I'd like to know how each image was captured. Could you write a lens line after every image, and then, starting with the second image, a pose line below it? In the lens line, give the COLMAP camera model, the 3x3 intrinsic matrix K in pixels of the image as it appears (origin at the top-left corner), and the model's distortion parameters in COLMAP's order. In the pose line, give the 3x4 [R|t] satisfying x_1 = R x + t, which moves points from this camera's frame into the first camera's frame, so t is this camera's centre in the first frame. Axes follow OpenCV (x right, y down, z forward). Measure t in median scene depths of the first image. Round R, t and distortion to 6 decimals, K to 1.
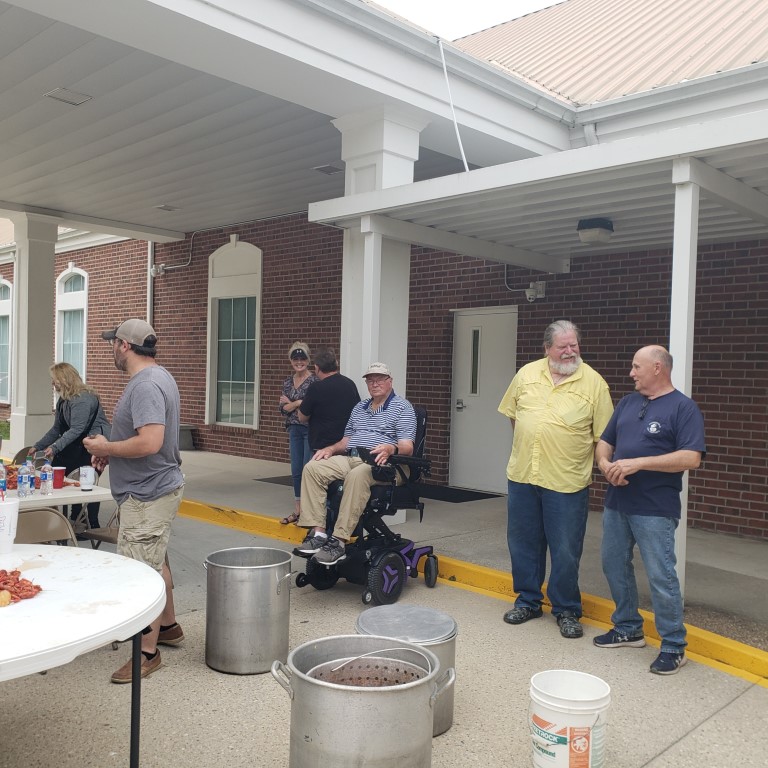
lens RADIAL K [[805.2, 0, 382.6], [0, 805.2, 396.4], [0, 0, 1]] dist [0.097096, -0.222040]
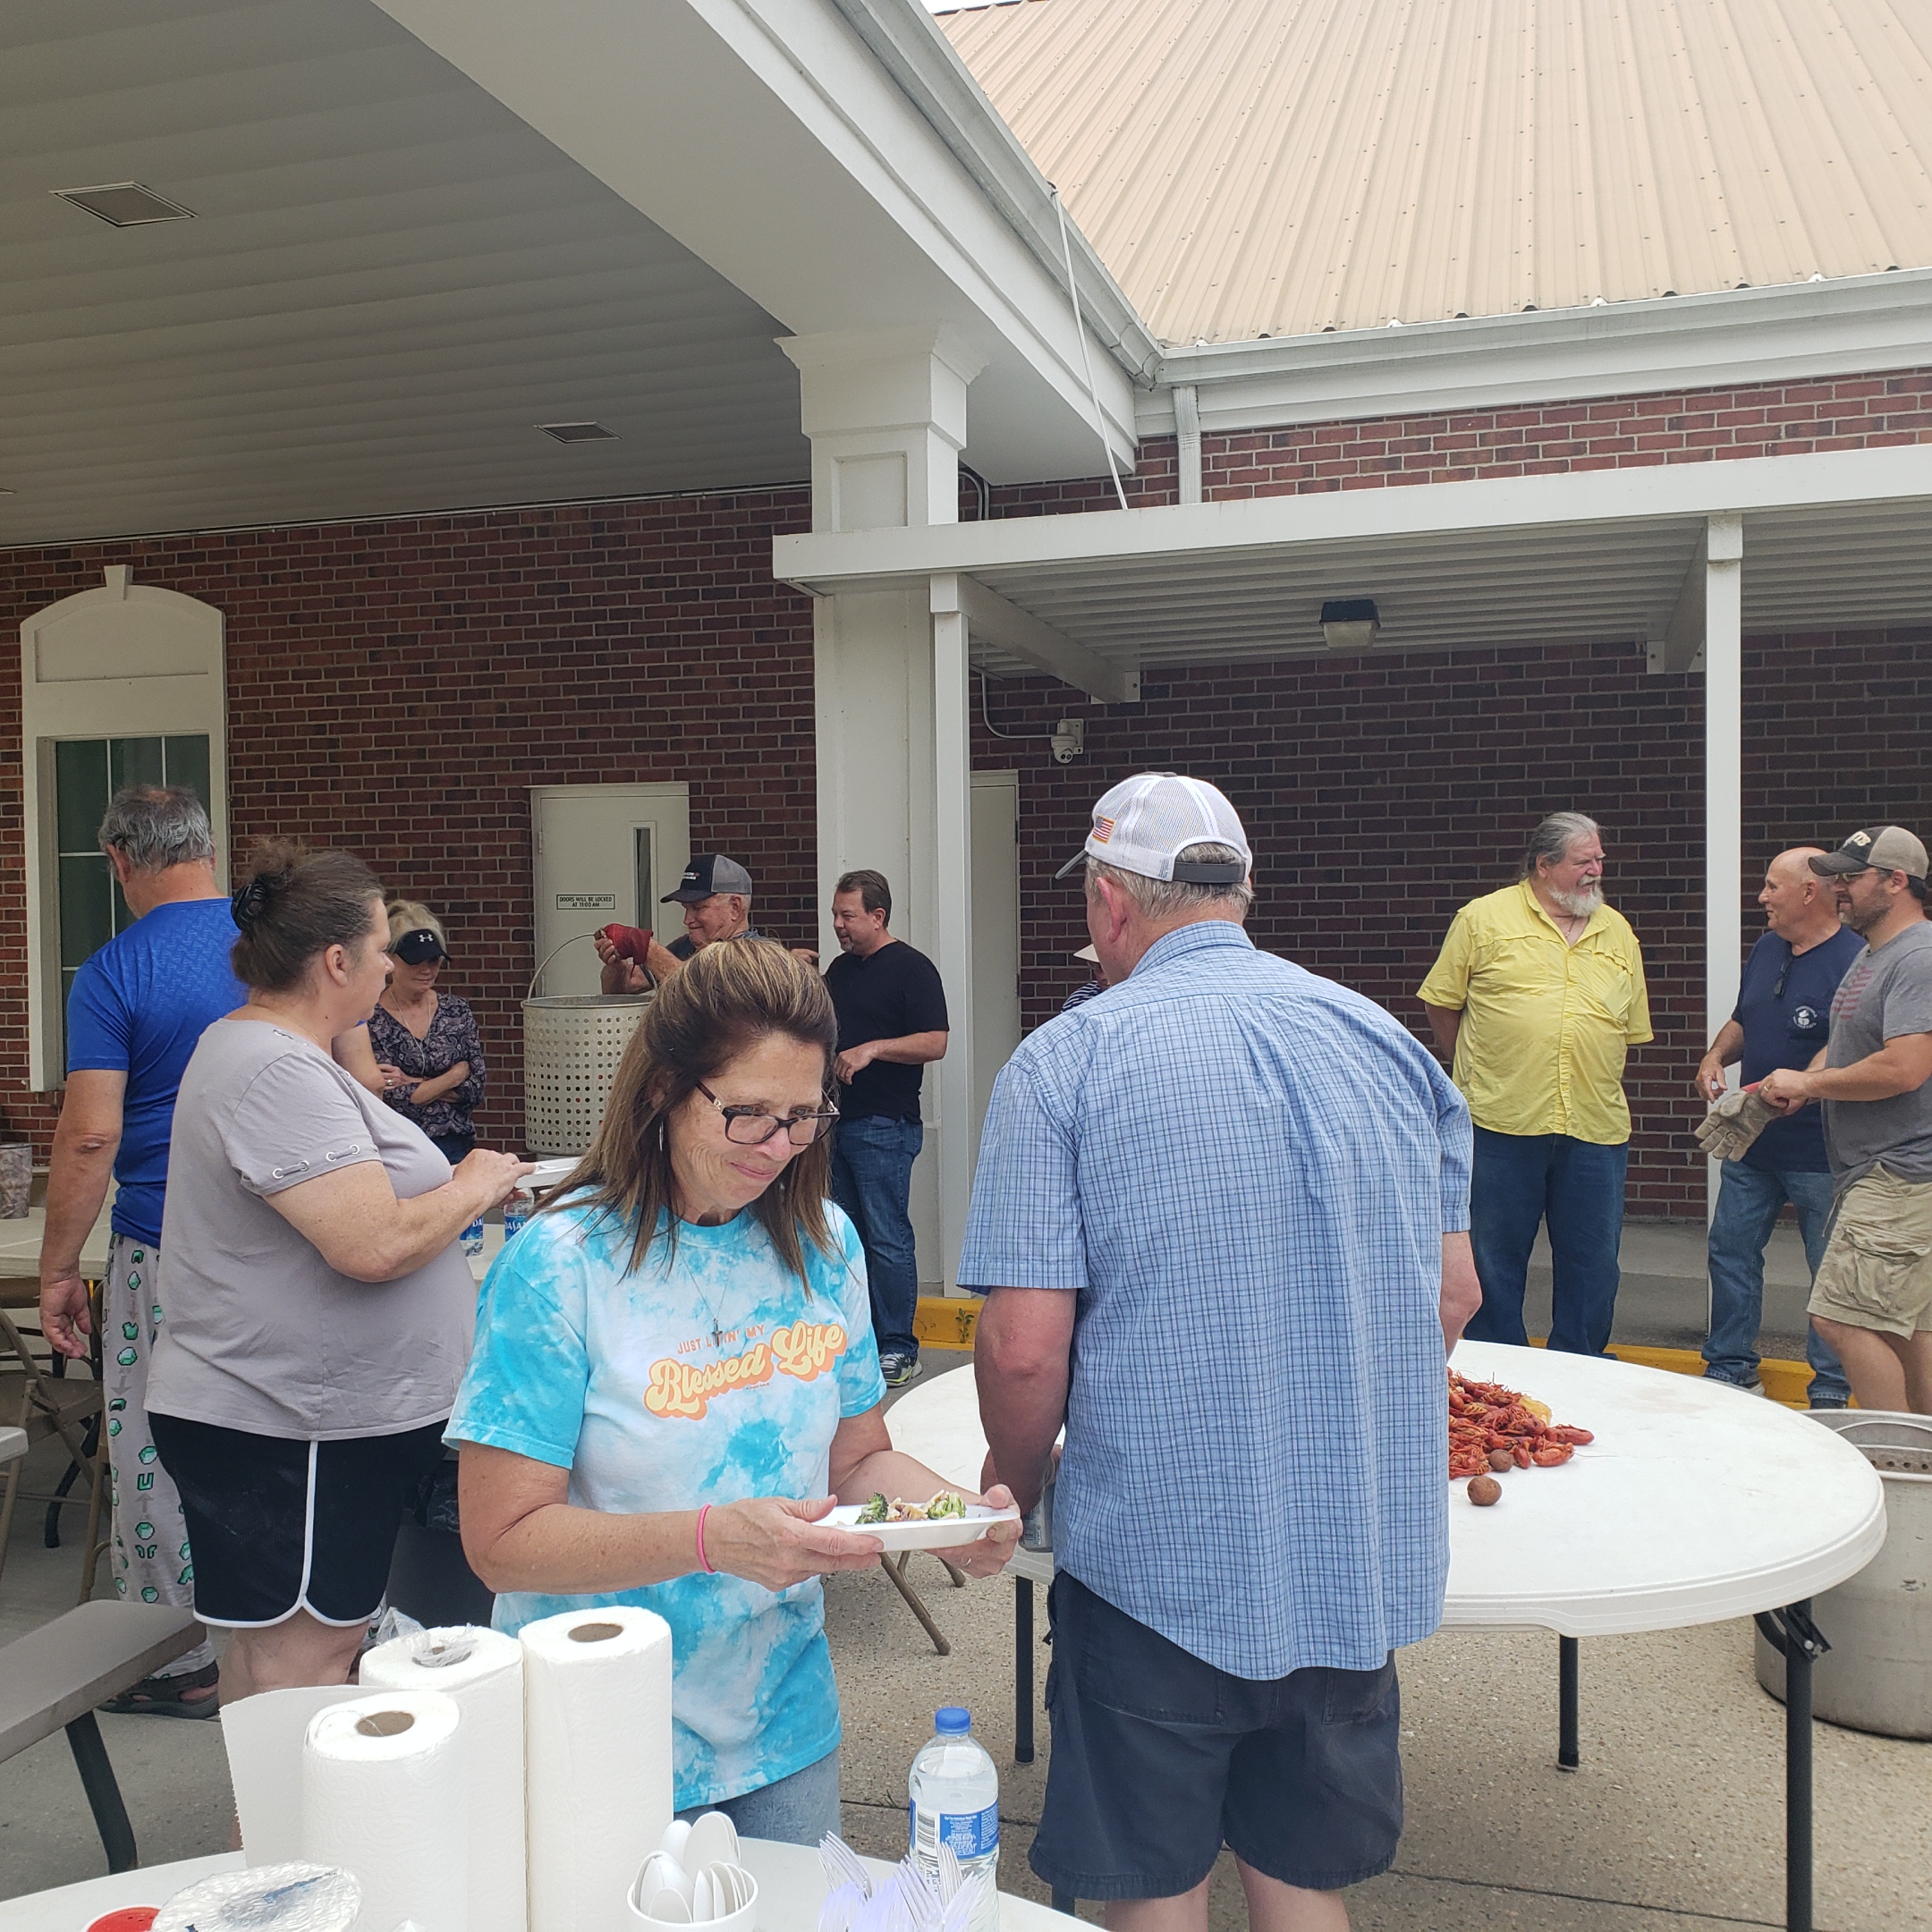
lens RADIAL K [[1991.6, 0, 966.0], [0, 1991.6, 966.0], [0, 0, 1]] dist [0.283541, -0.906596]
pose [[0.889097, -0.045283, 0.455474, -0.409100], [0.045694, 0.998904, 0.010114, -0.015985], [-0.455433, 0.011820, 0.890192, 0.012101]]
